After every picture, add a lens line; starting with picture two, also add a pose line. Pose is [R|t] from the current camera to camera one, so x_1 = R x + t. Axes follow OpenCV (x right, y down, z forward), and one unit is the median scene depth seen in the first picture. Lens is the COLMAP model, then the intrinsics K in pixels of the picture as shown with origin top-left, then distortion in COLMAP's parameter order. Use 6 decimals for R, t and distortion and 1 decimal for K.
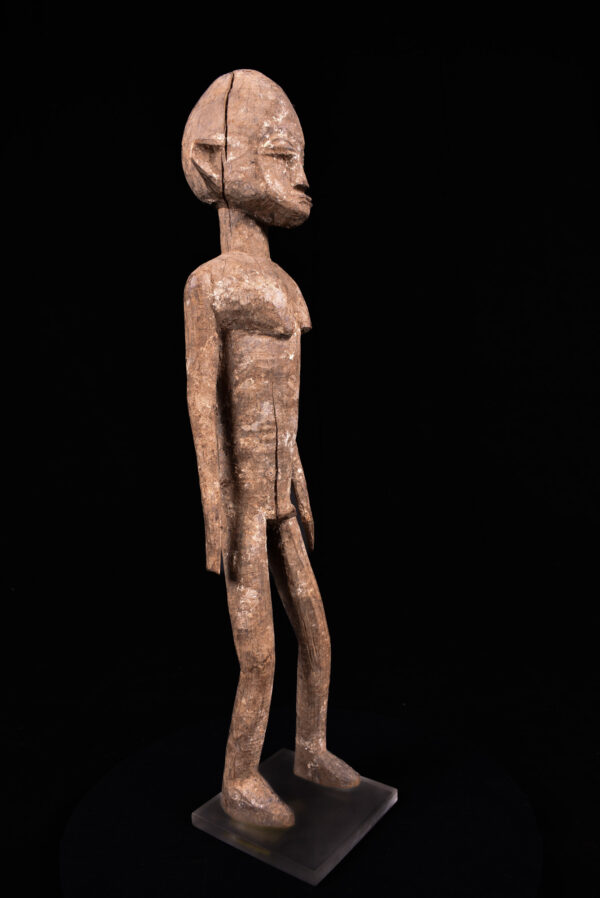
lens RADIAL K [[702.1, 0, 300.0], [0, 702.1, 449.0], [0, 0, 1]] dist [-0.086949, -0.000105]
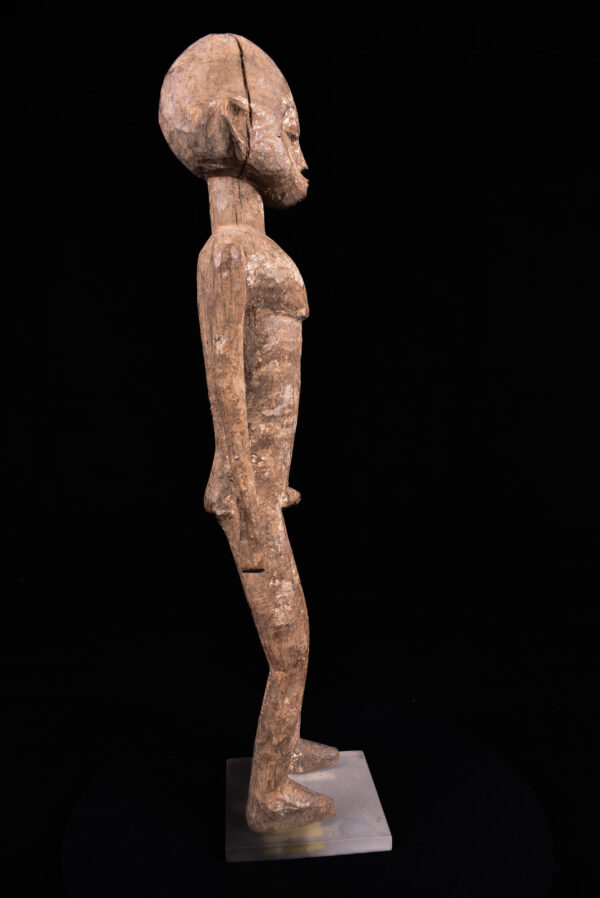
lens RADIAL K [[702.1, 0, 300.0], [0, 702.1, 449.0], [0, 0, 1]] dist [-0.086949, -0.000105]
pose [[0.751949, -0.060111, 0.656474, -0.678169], [0.073701, 0.997257, 0.006896, 0.015564], [-0.655088, 0.043198, 0.754317, 0.262085]]
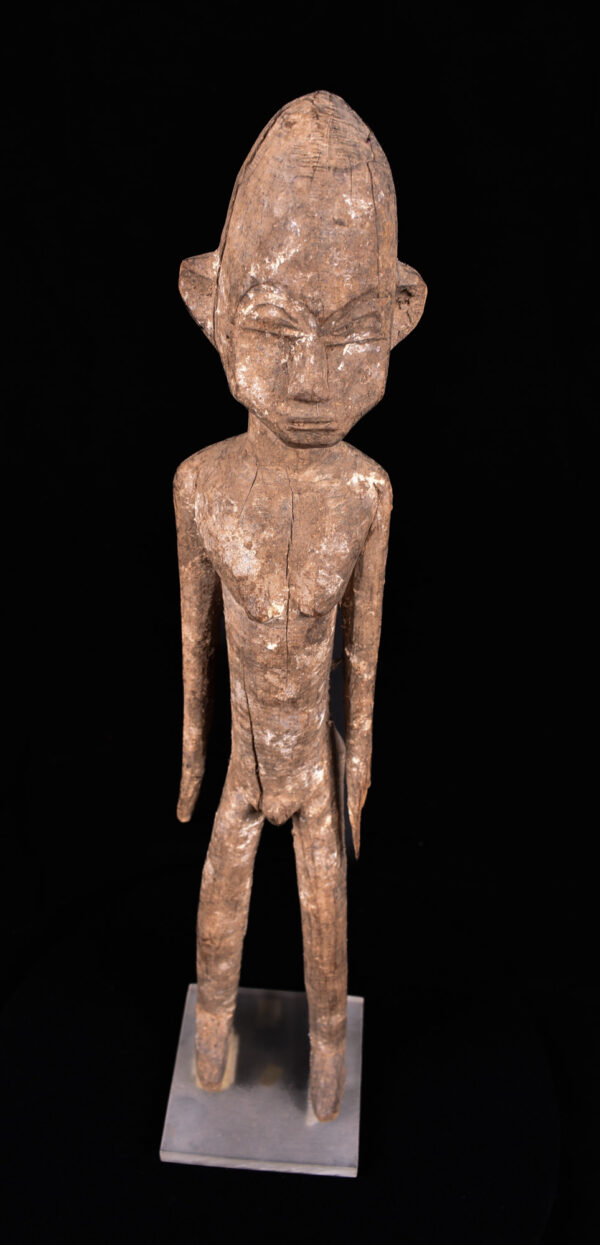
lens RADIAL K [[1068.4, 0, 299.5], [0, 1068.4, 540.1], [0, 0, 1]] dist [-0.081381, -0.001960]
pose [[0.528069, 0.497112, -0.688494, 0.590609], [-0.132546, 0.849067, 0.511388, -0.685689], [0.838794, -0.178790, 0.514256, 0.567387]]
